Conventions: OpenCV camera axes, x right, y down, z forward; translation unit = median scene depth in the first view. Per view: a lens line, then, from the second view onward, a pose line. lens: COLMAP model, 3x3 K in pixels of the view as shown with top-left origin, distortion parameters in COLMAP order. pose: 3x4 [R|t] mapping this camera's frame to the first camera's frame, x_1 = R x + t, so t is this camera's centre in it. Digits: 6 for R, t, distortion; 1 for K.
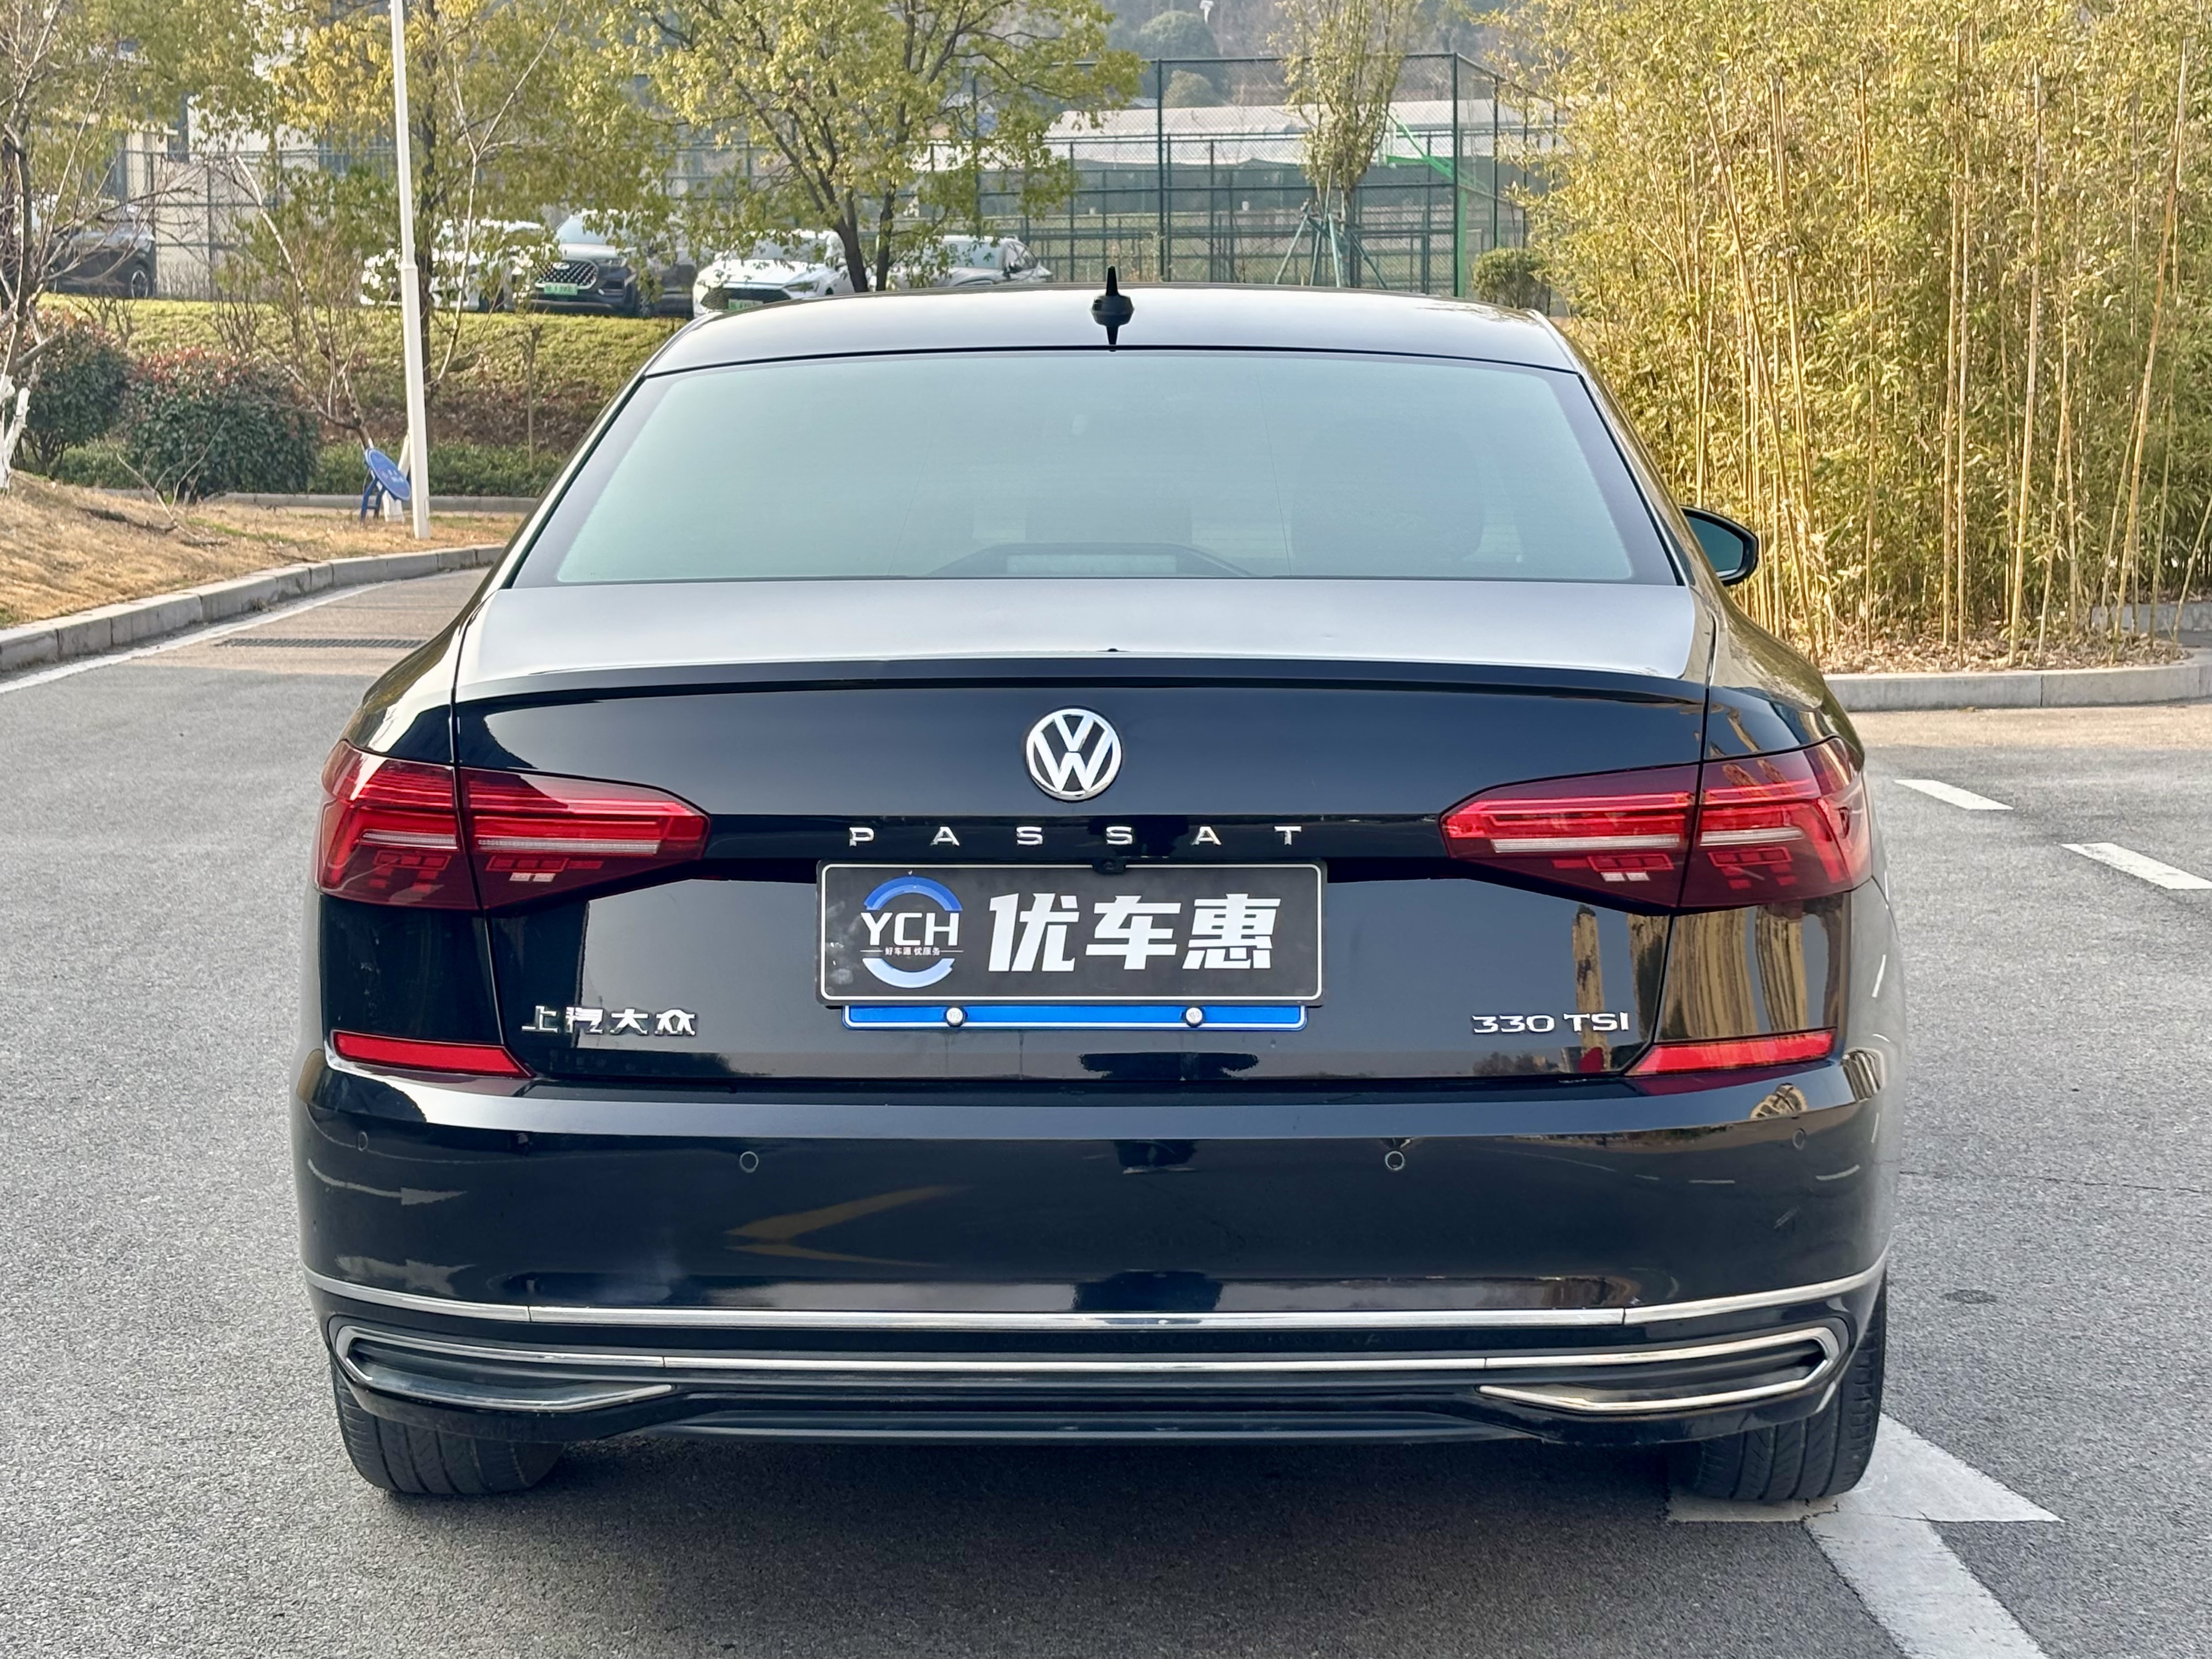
lens RADIAL K [[4129.7, 0, 1106.0], [0, 4129.7, 829.5], [0, 0, 1]] dist [0.153817, -0.149188]
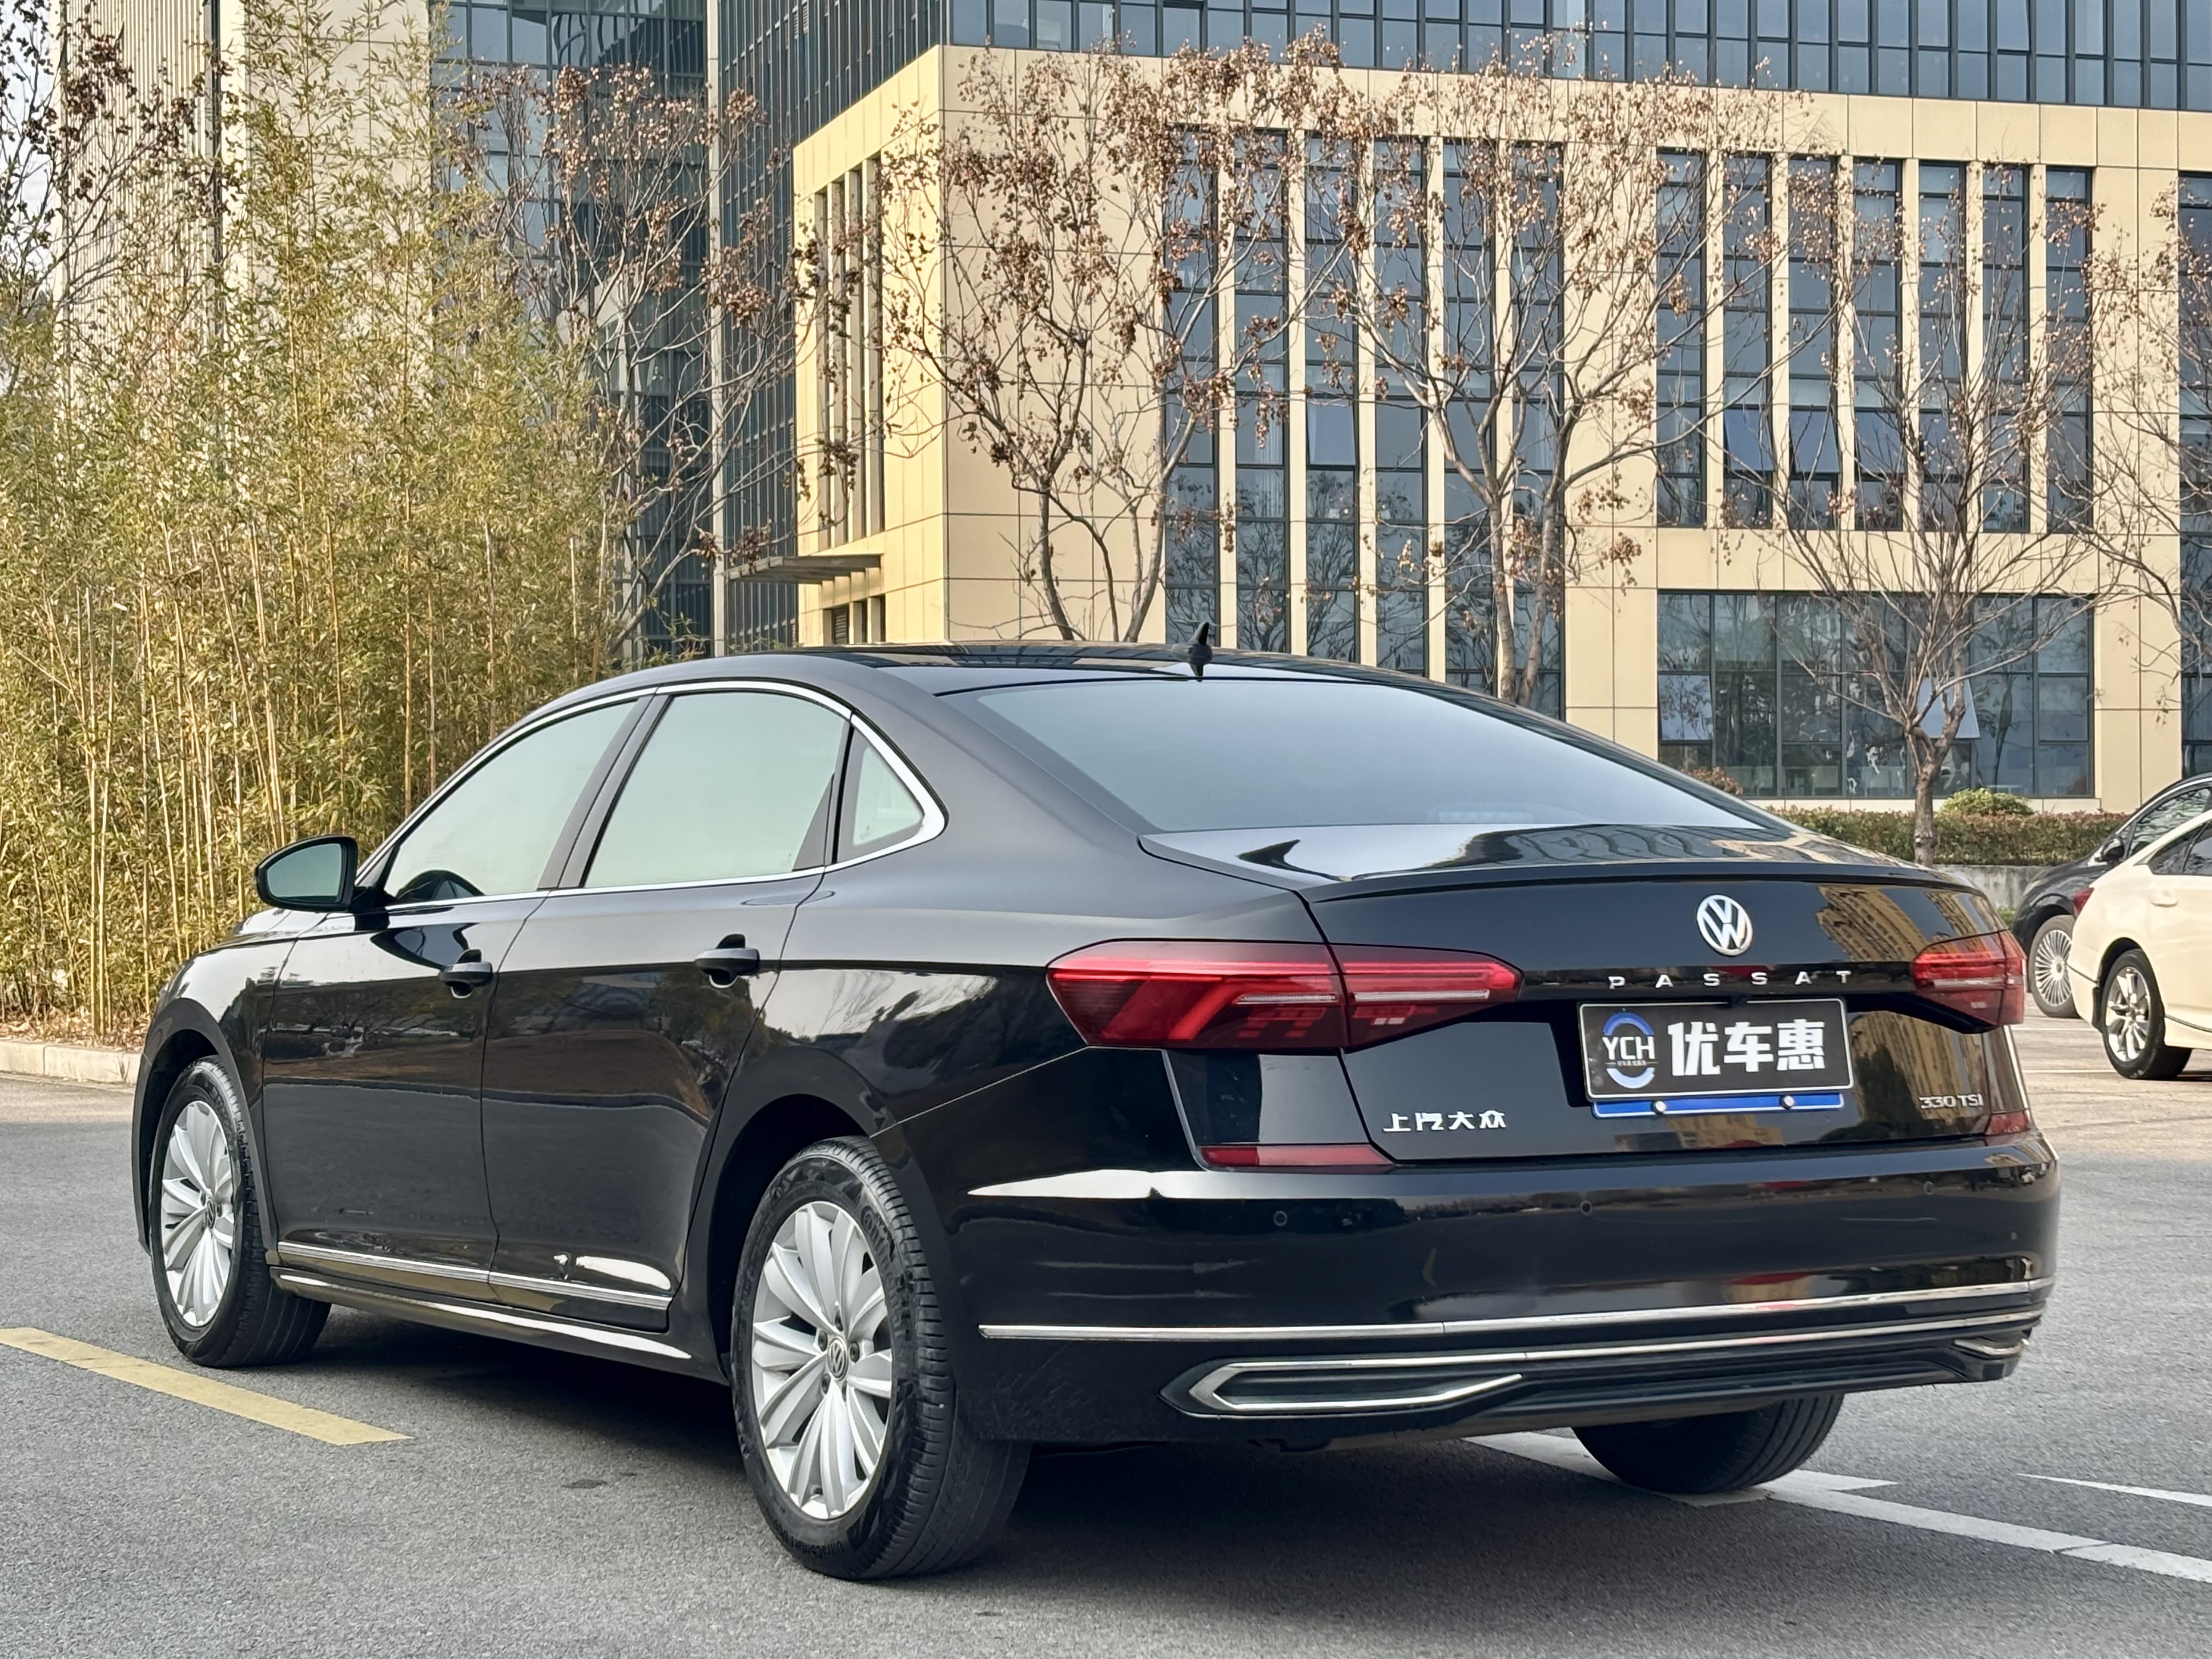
lens RADIAL K [[4129.7, 0, 1106.0], [0, 4129.7, 829.5], [0, 0, 1]] dist [0.153817, -0.149188]
pose [[0.841565, 0.004633, 0.540135, -0.989002], [0.057013, 0.993616, -0.097353, 0.078999], [-0.537138, 0.112723, 0.835928, -0.126663]]
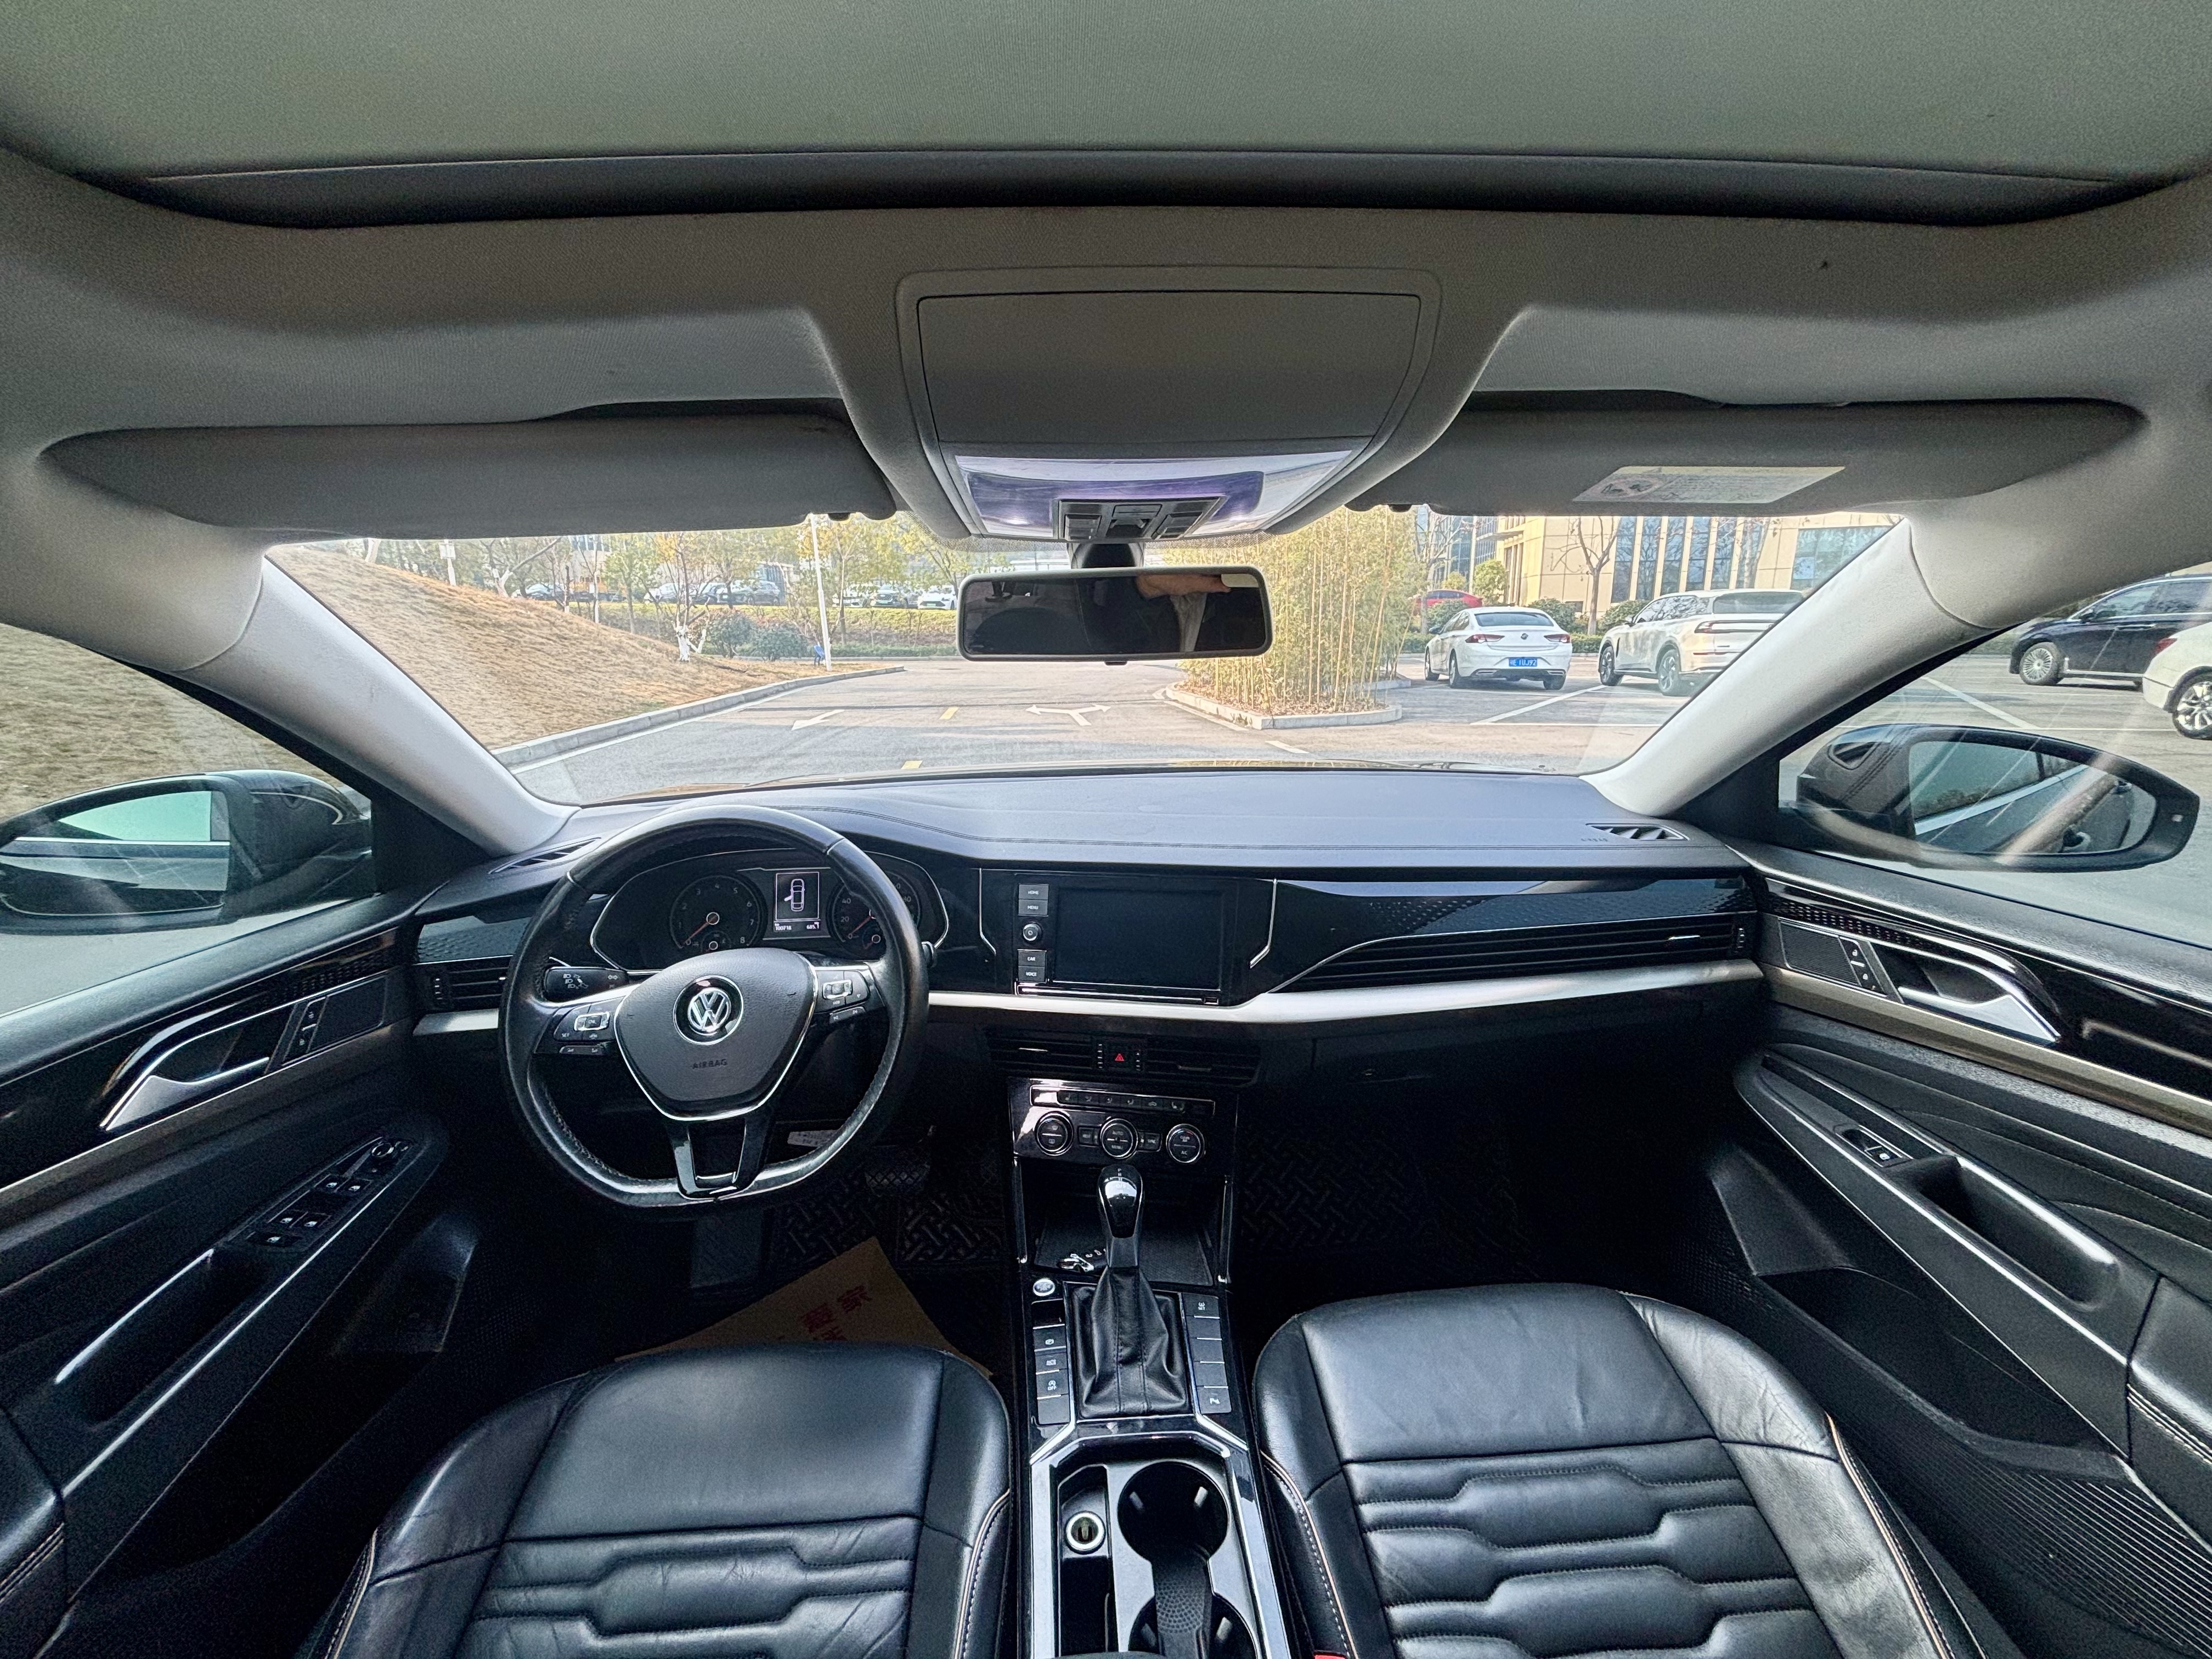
lens RADIAL K [[882.5, 0, 1106.0], [0, 882.5, 829.5], [0, 0, 1]] dist [0.000009, 0.000038]
pose [[0.995980, -0.036537, 0.081783, 0.013209], [0.026466, 0.992299, 0.121001, -0.144314], [-0.085574, -0.118350, 0.989278, 1.541958]]
